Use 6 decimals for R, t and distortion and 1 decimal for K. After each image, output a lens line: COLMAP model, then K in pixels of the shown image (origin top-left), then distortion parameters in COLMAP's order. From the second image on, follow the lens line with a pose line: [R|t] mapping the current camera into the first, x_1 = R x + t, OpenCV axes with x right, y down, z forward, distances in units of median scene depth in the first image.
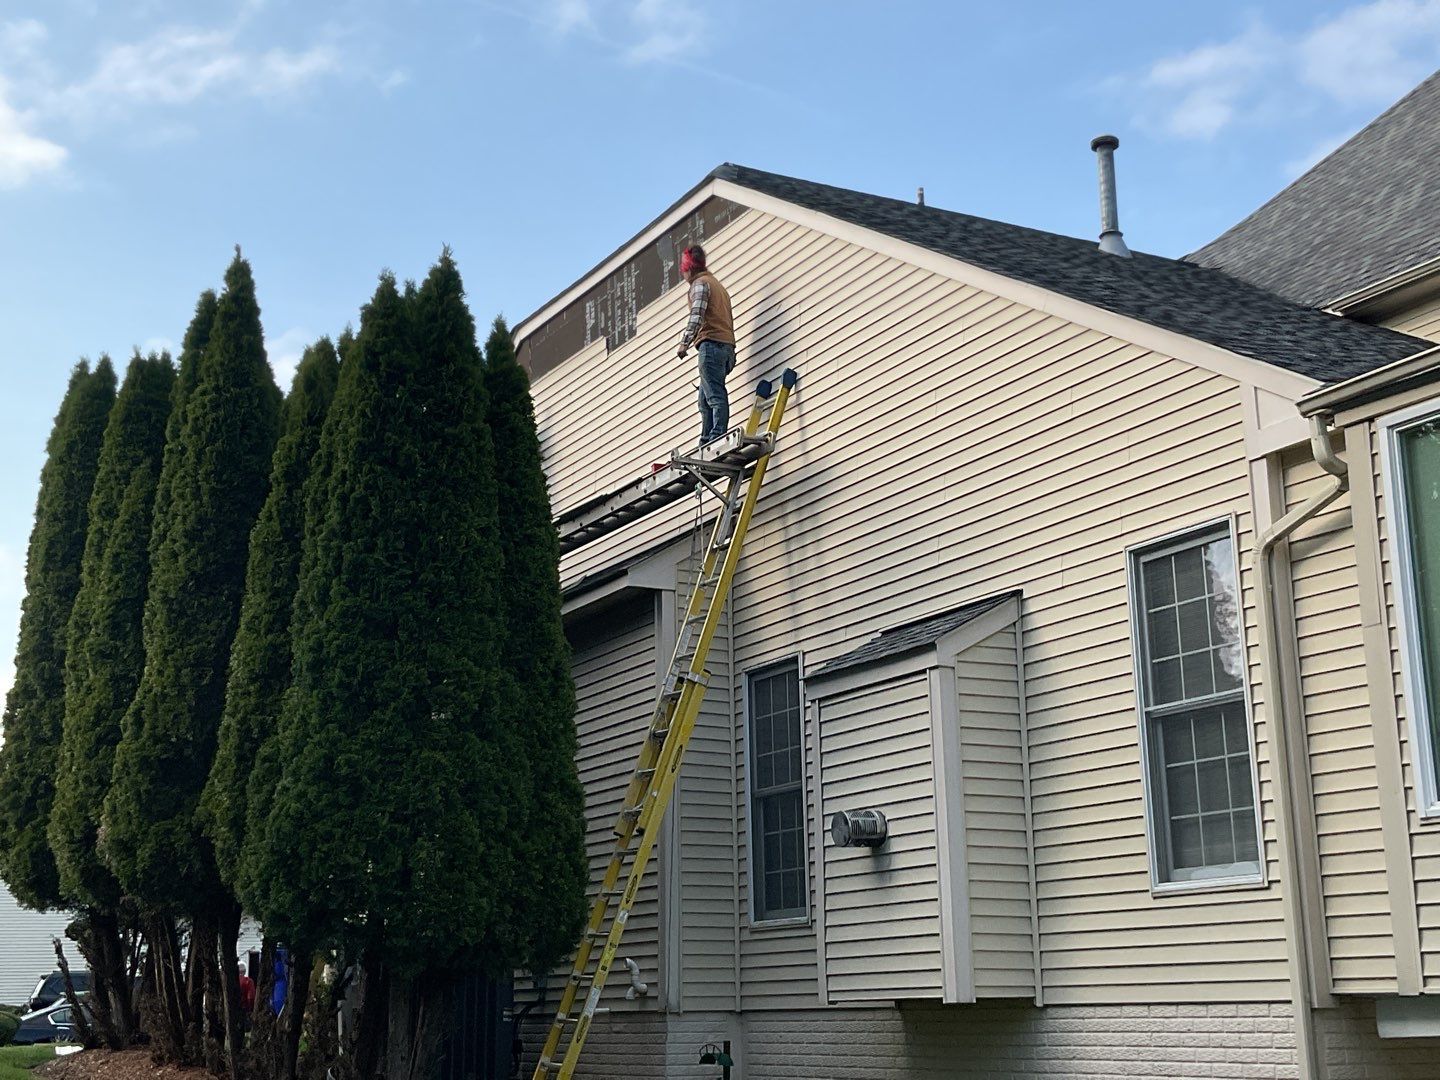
lens RADIAL K [[1951.9, 0, 713.8], [0, 1951.9, 544.5], [0, 0, 1]] dist [0.067038, 0.000000]
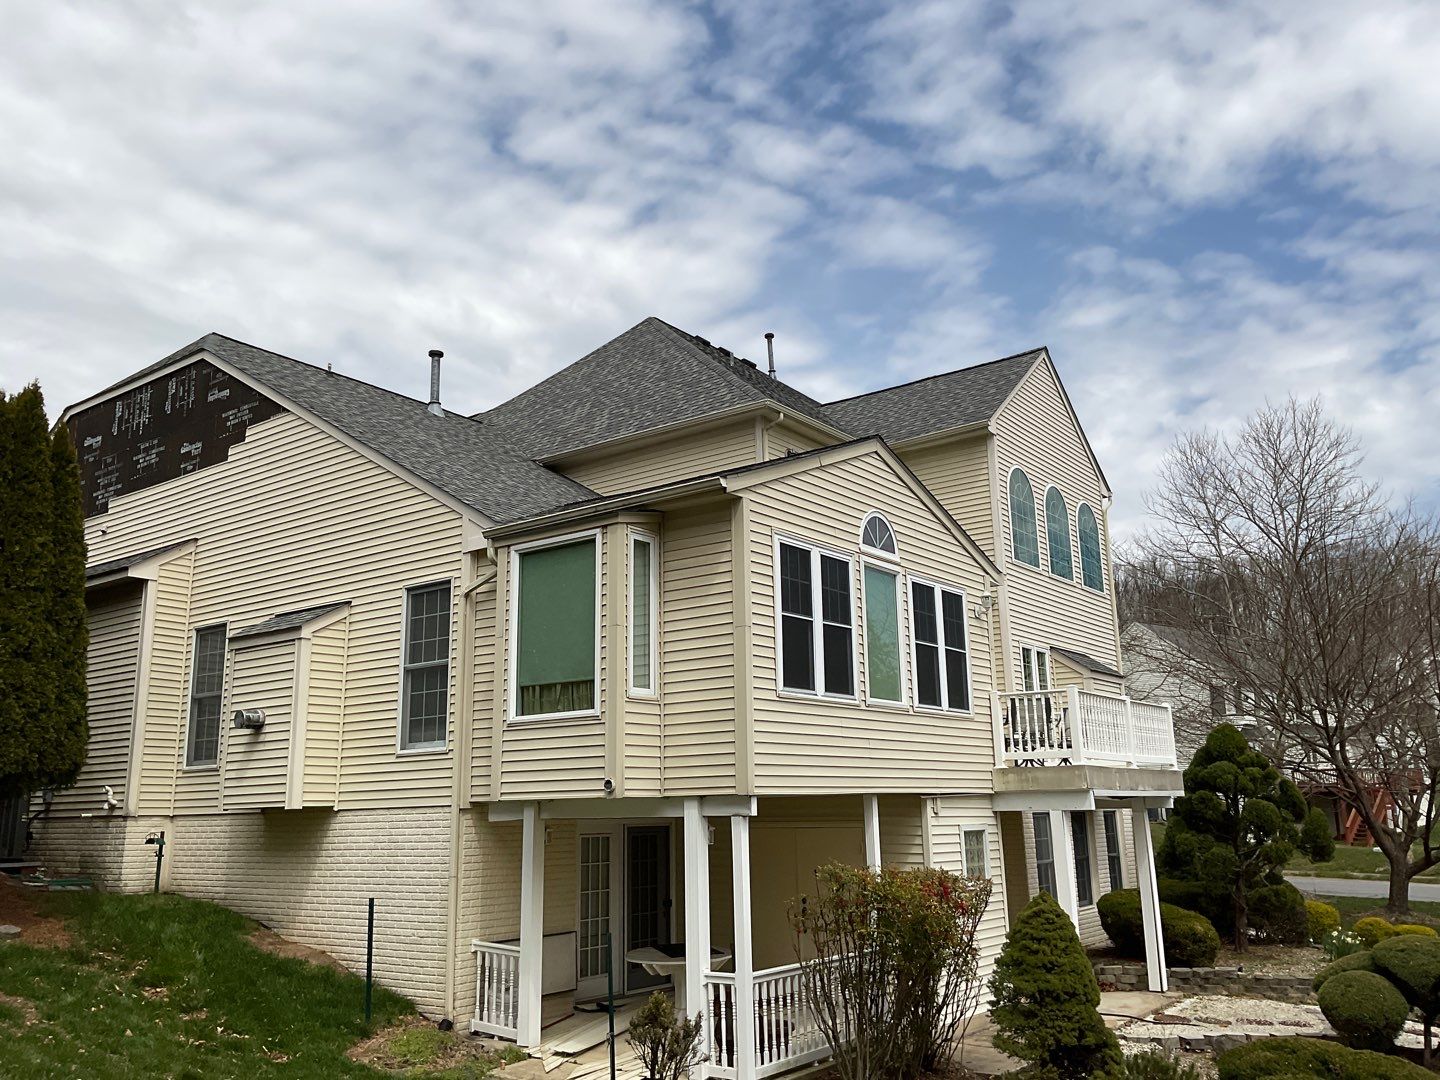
lens RADIAL K [[1182.9, 0, 719.0], [0, 1182.9, 540.7], [0, 0, 1]] dist [0.076203, -0.147279]
pose [[0.908921, 0.093879, 0.406262, 0.000385], [-0.093909, 0.995382, -0.019913, -0.045048], [-0.406255, -0.020053, 0.913540, -0.233913]]
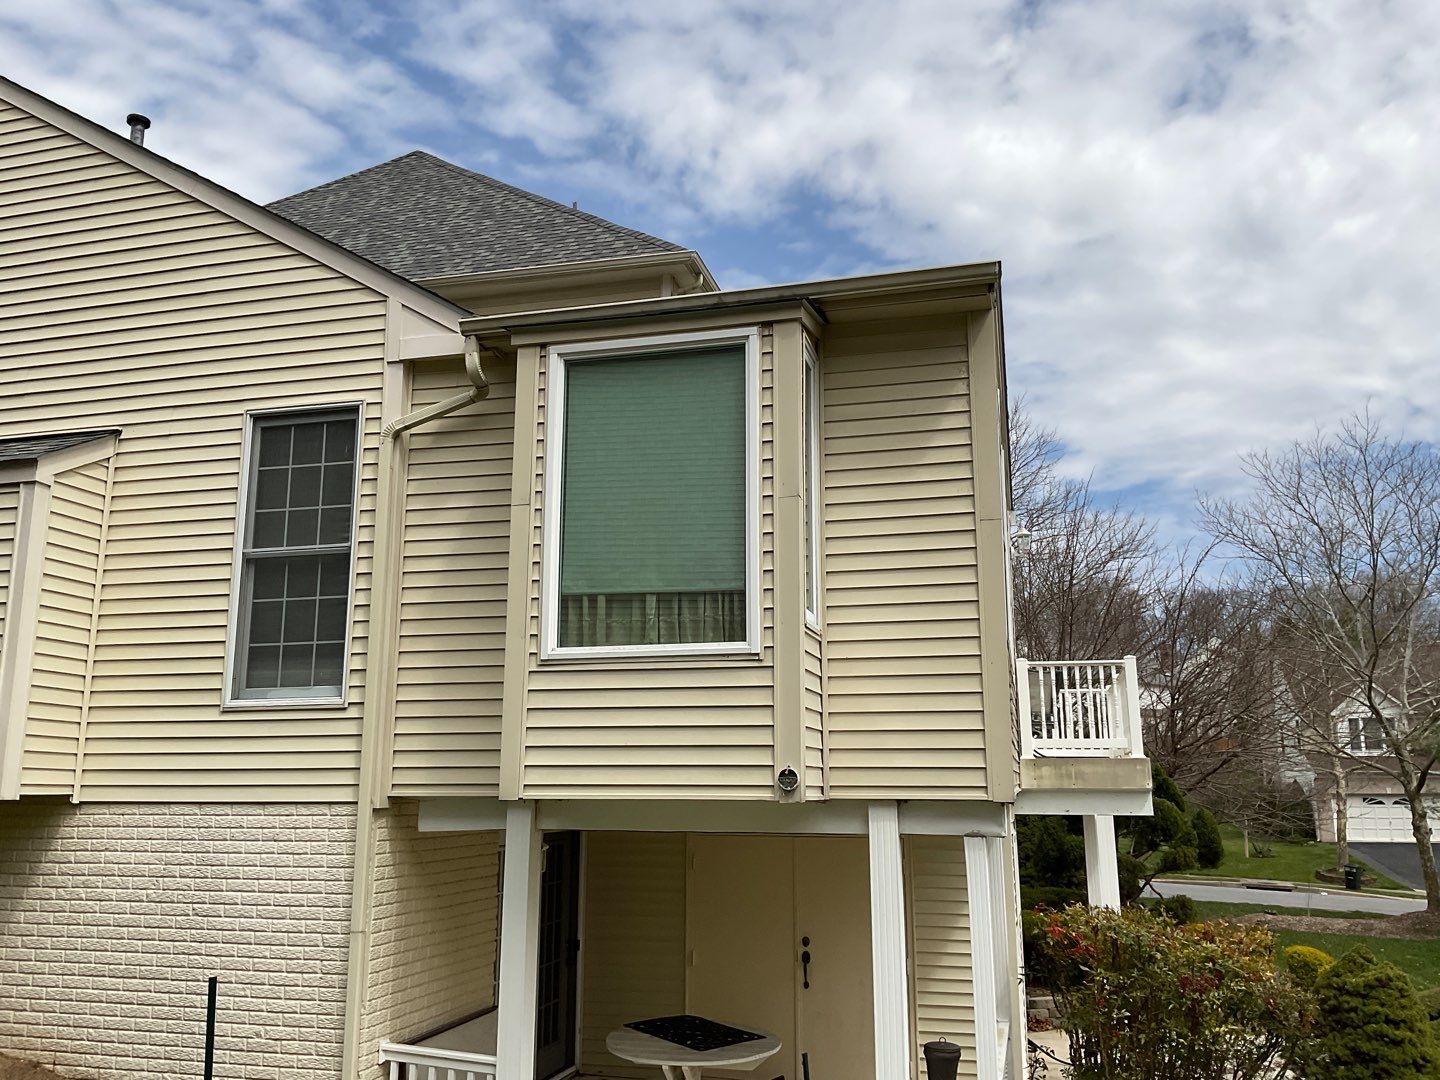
lens RADIAL K [[1182.9, 0, 718.9], [0, 1182.9, 541.2], [0, 0, 1]] dist [0.076203, -0.147279]
pose [[0.684712, 0.164599, 0.709984, -0.075111], [-0.180452, 0.982119, -0.053660, 0.055595], [-0.706121, -0.091376, 0.702171, 0.259782]]
